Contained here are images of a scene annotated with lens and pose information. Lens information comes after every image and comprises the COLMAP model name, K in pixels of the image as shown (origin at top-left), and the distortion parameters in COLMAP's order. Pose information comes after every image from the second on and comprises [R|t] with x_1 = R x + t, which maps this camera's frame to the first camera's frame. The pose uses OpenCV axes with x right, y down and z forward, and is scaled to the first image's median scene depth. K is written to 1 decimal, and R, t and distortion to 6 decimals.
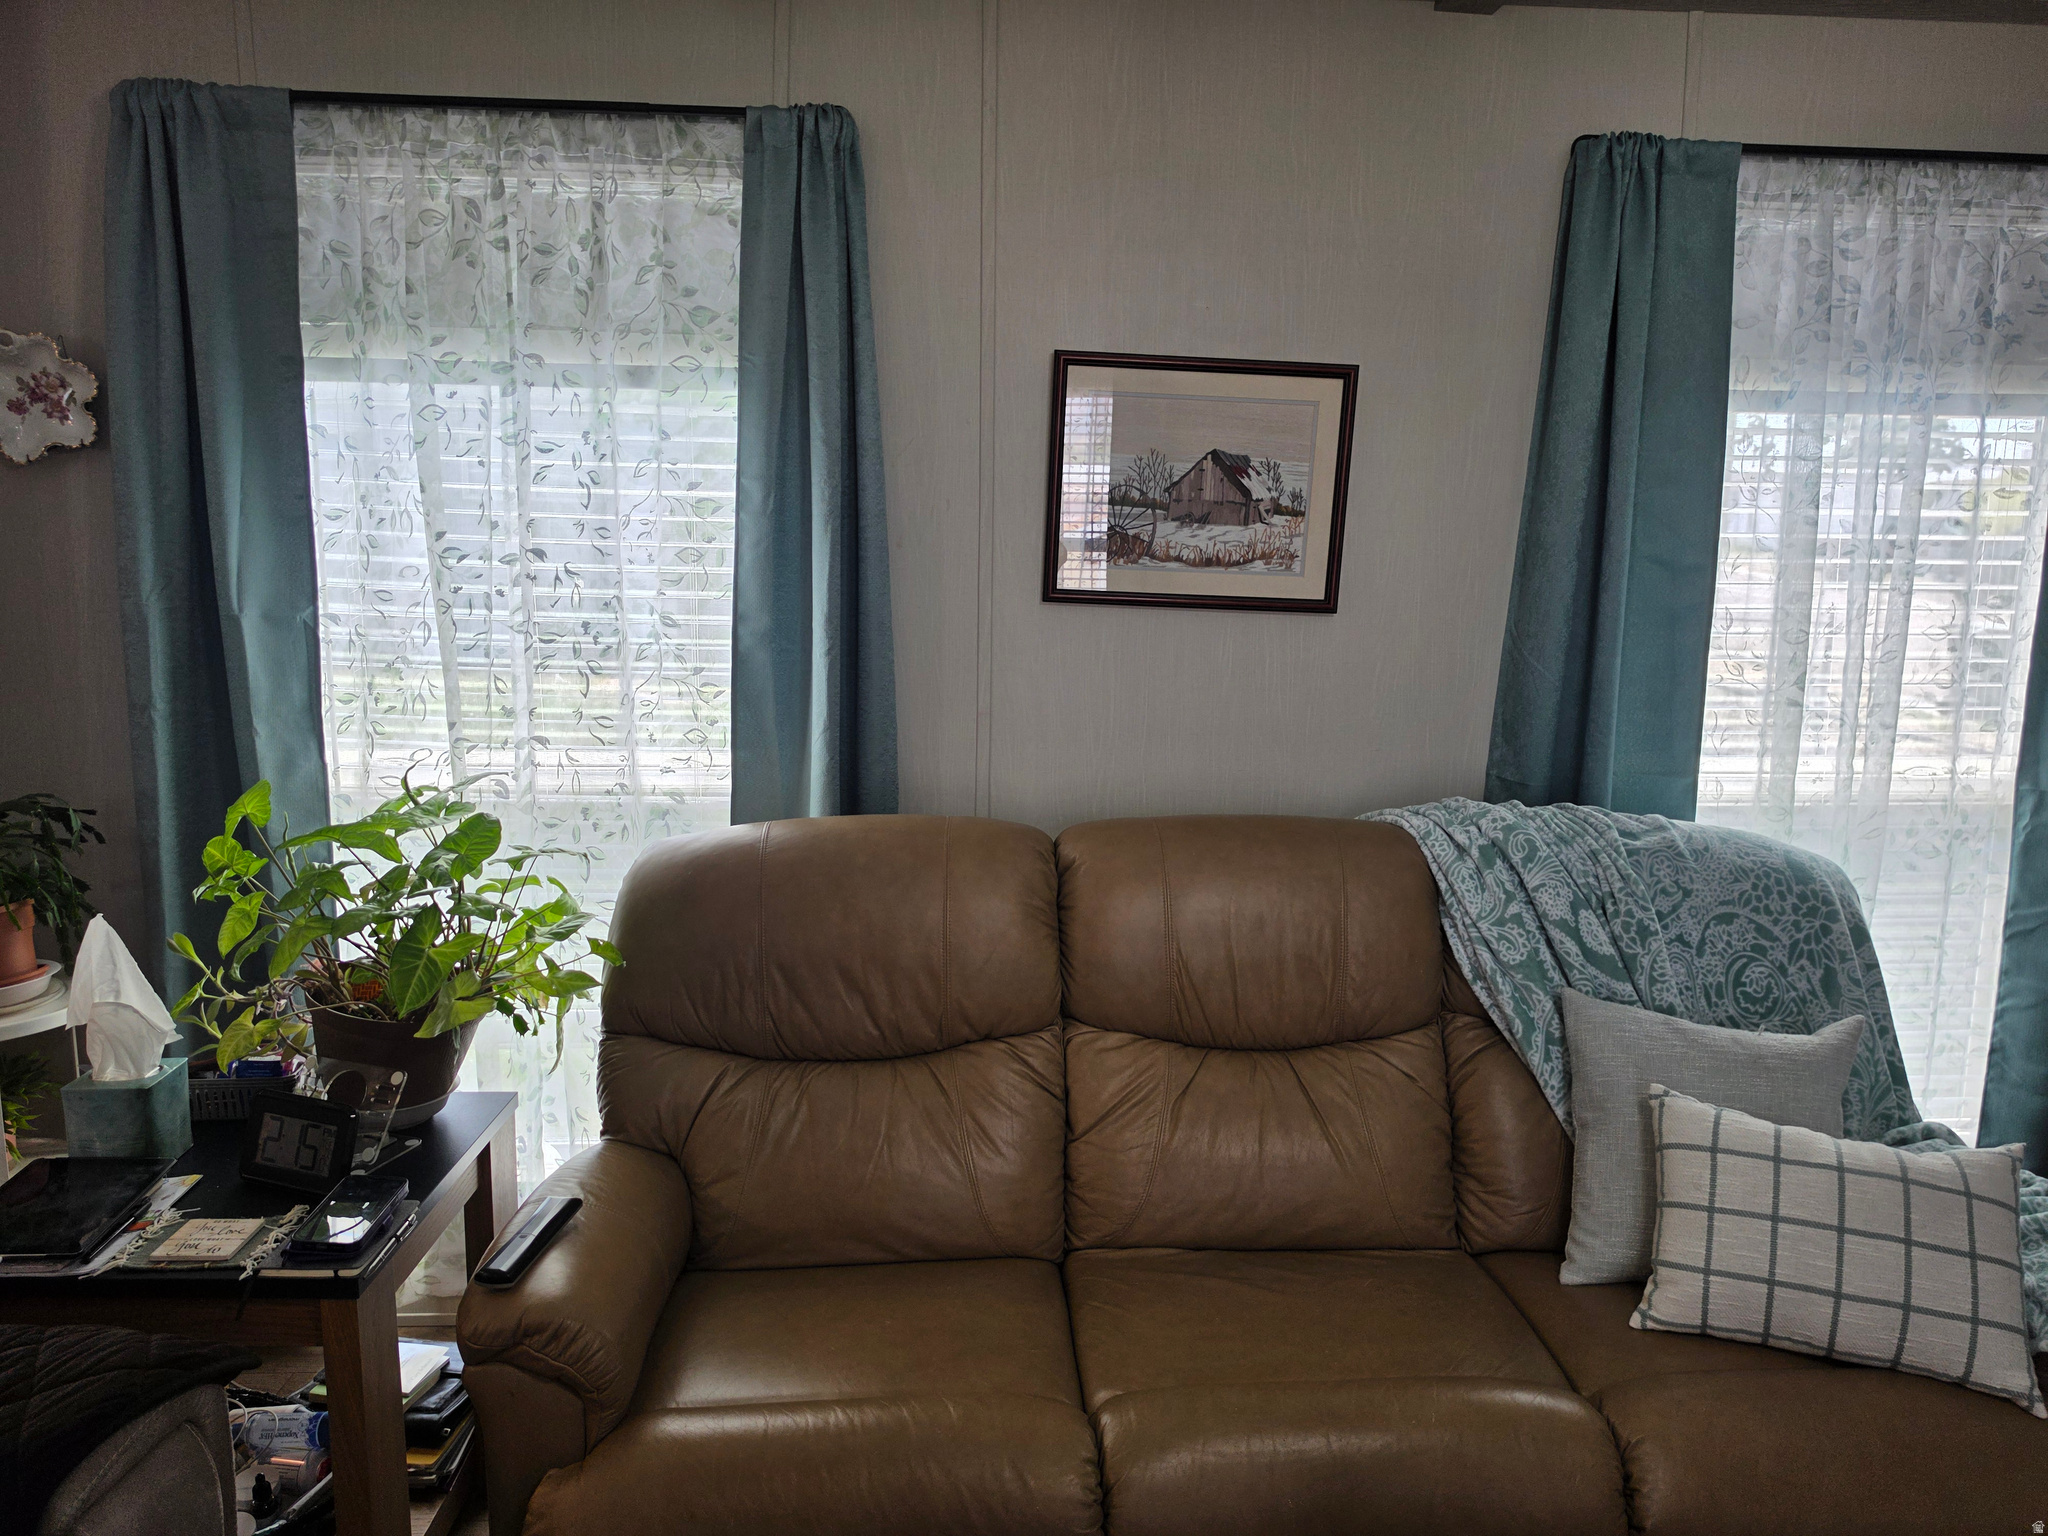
lens RADIAL K [[1431.3, 0, 1036.9], [0, 1431.3, 754.0], [0, 0, 1]] dist [0.050651, -0.061589]
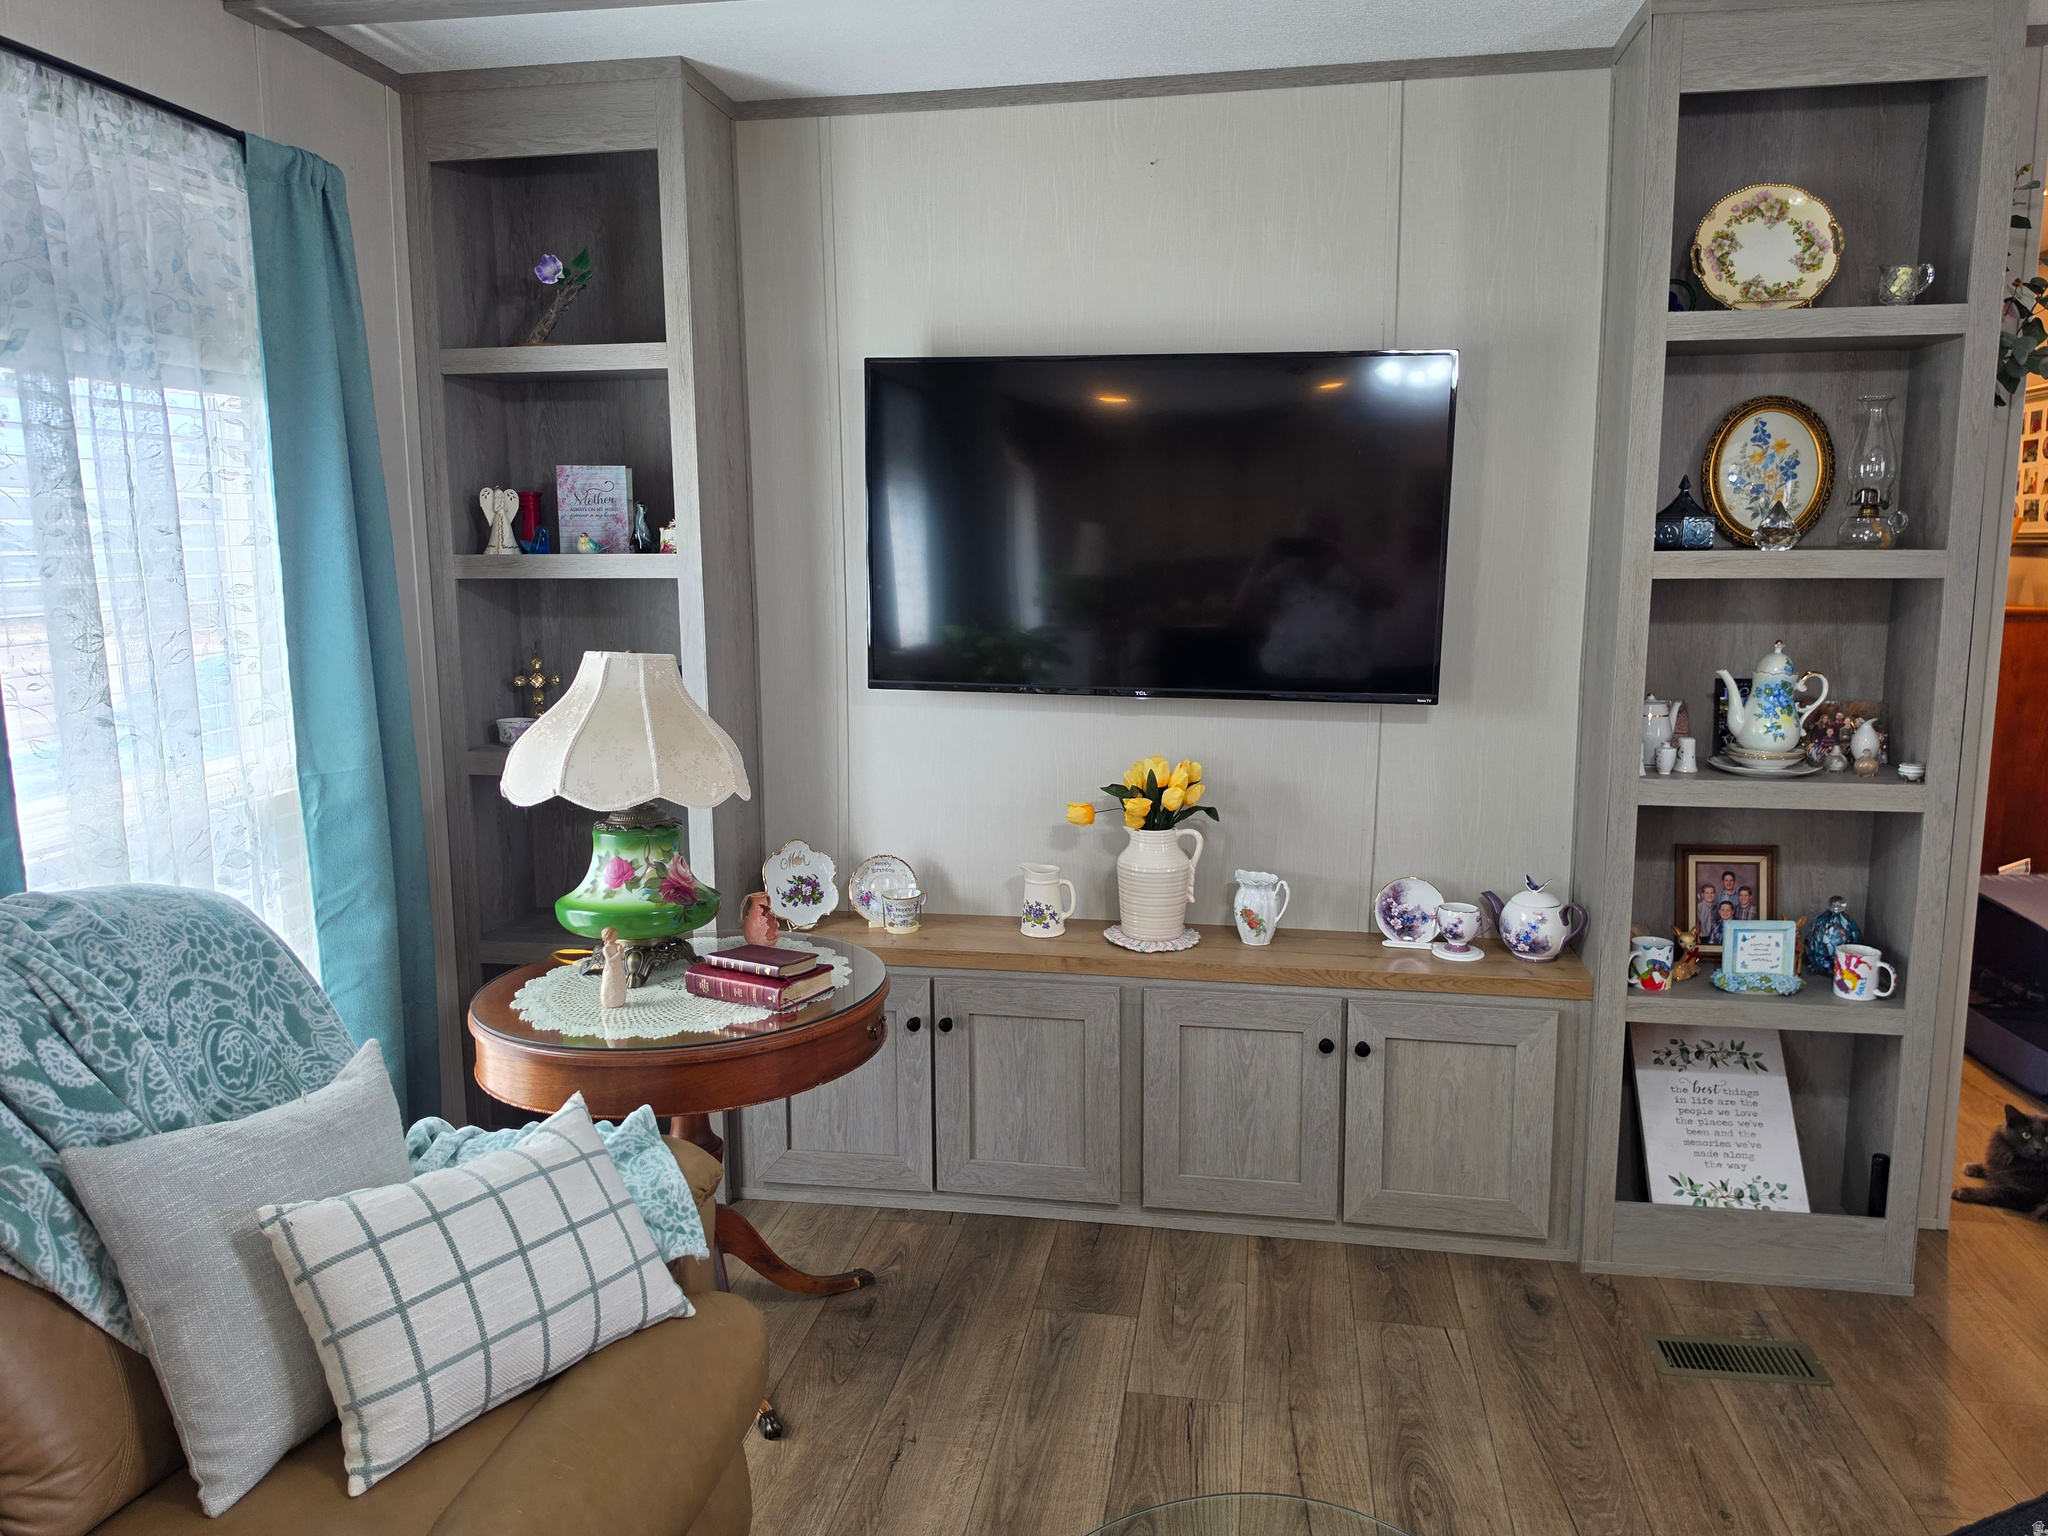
lens RADIAL K [[1431.3, 0, 1040.3], [0, 1431.3, 750.5], [0, 0, 1]] dist [0.050651, -0.061589]
pose [[0.219606, -0.160201, 0.962345, -0.174156], [0.156507, 0.979435, 0.127332, -0.044945], [-0.962953, 0.122651, 0.240163, 0.312129]]
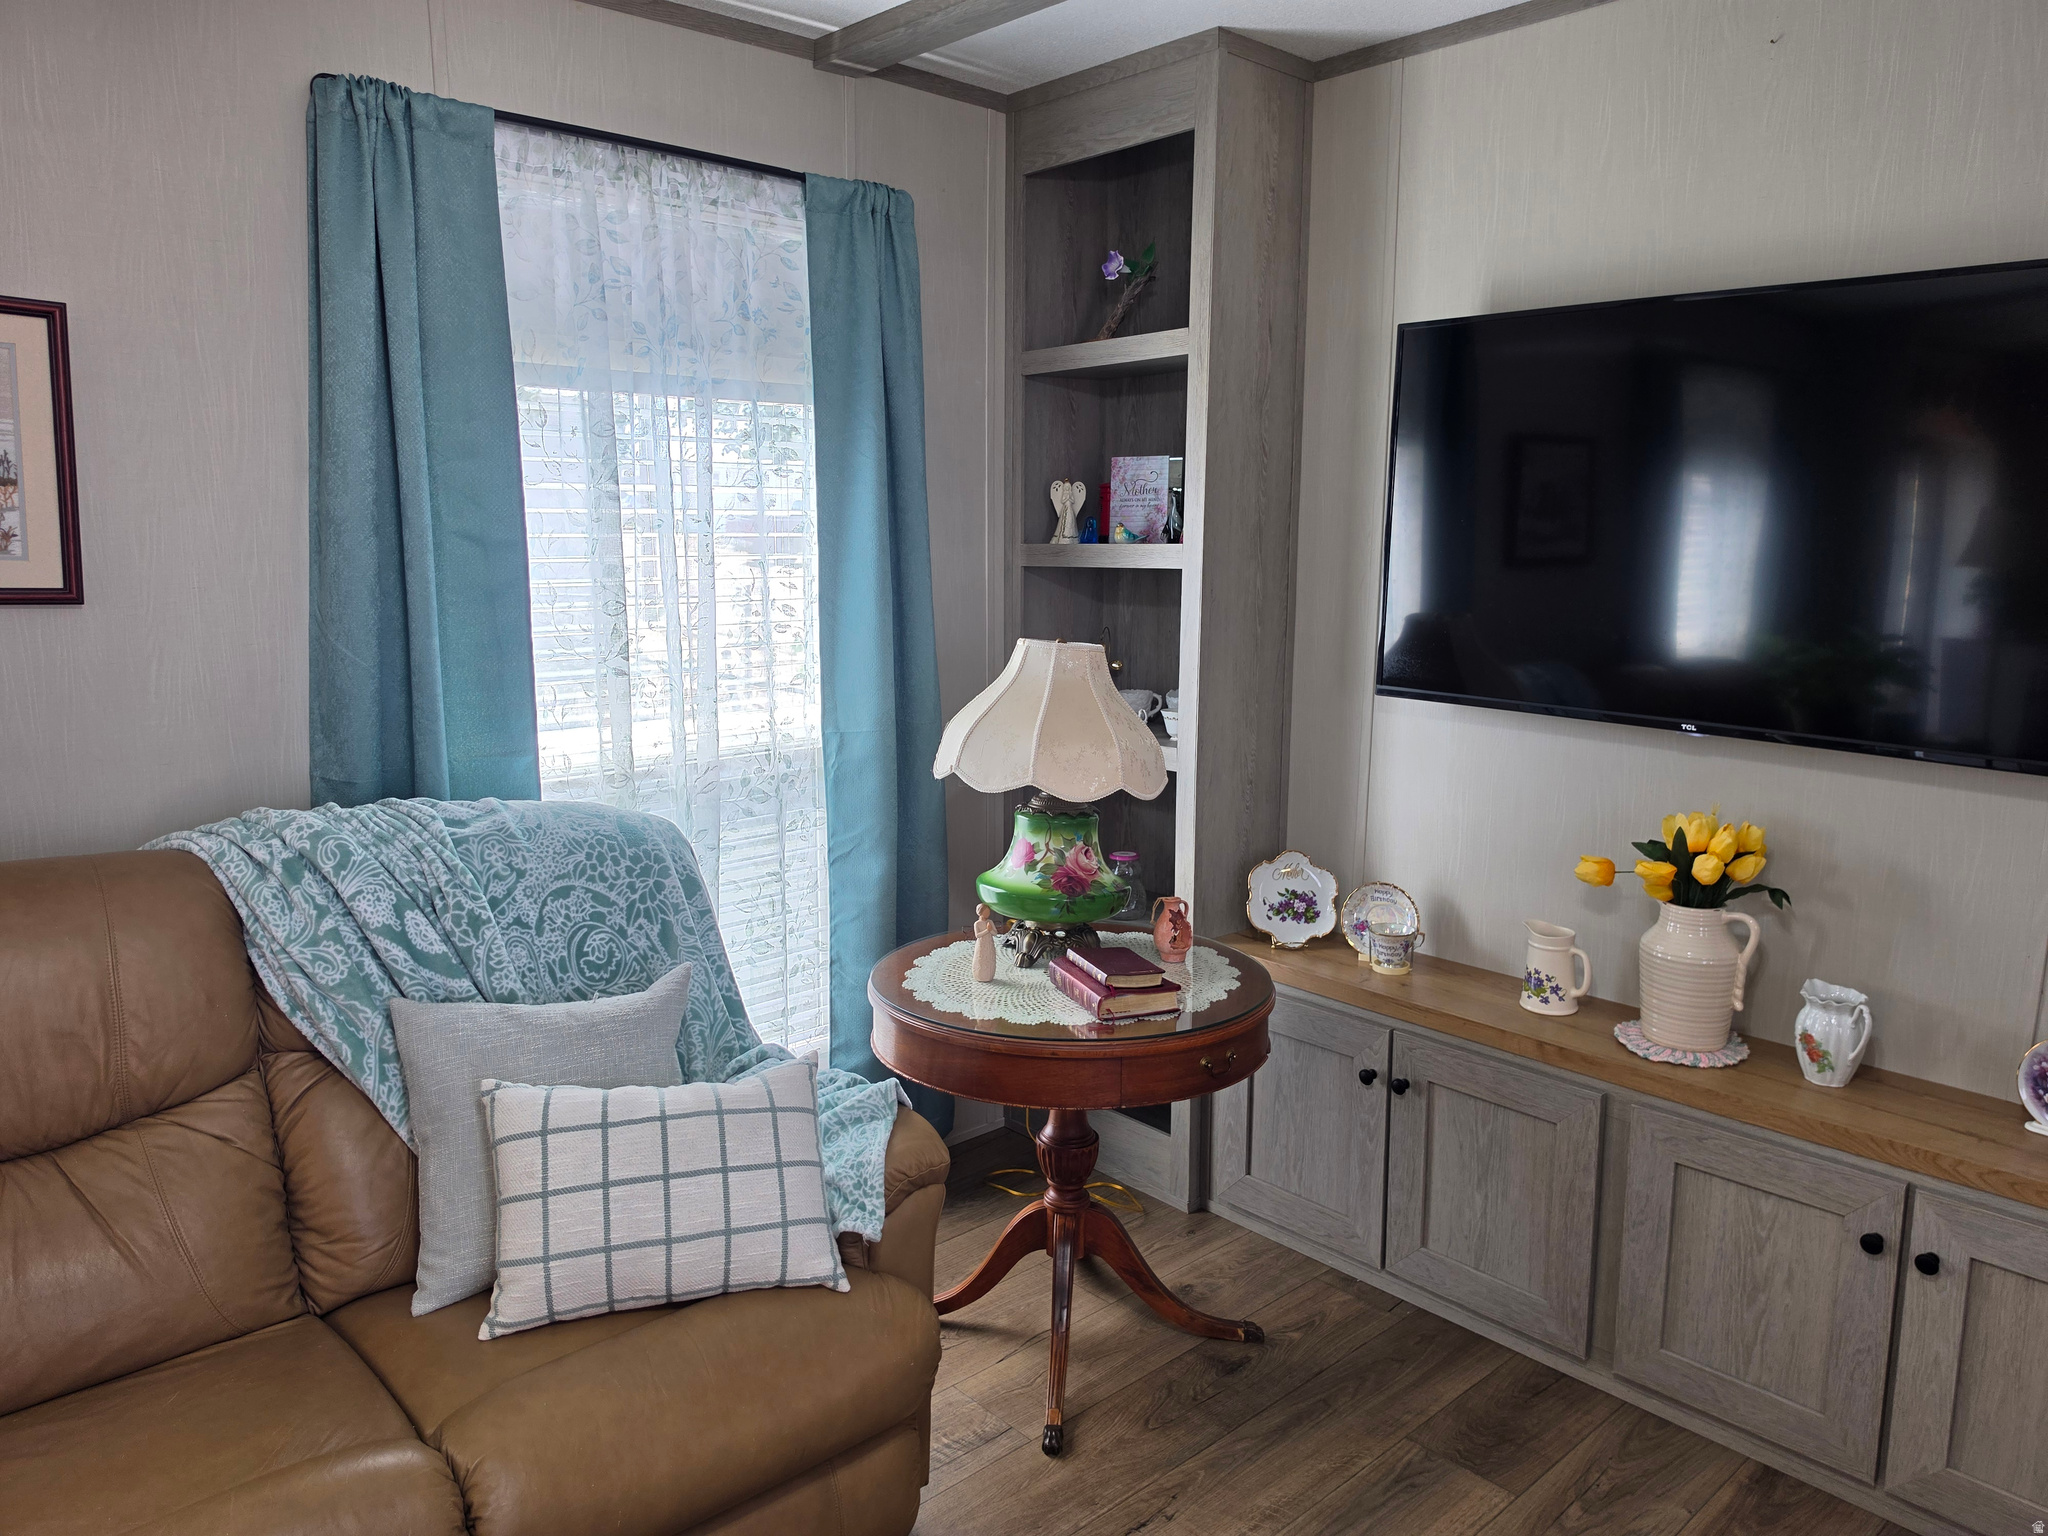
lens RADIAL K [[1431.3, 0, 1037.4], [0, 1431.3, 753.4], [0, 0, 1]] dist [0.050651, -0.061589]
pose [[0.772868, -0.111444, 0.624705, 0.116585], [0.104977, 0.993348, 0.047333, 0.005406], [-0.625824, 0.028998, 0.779425, 0.015737]]
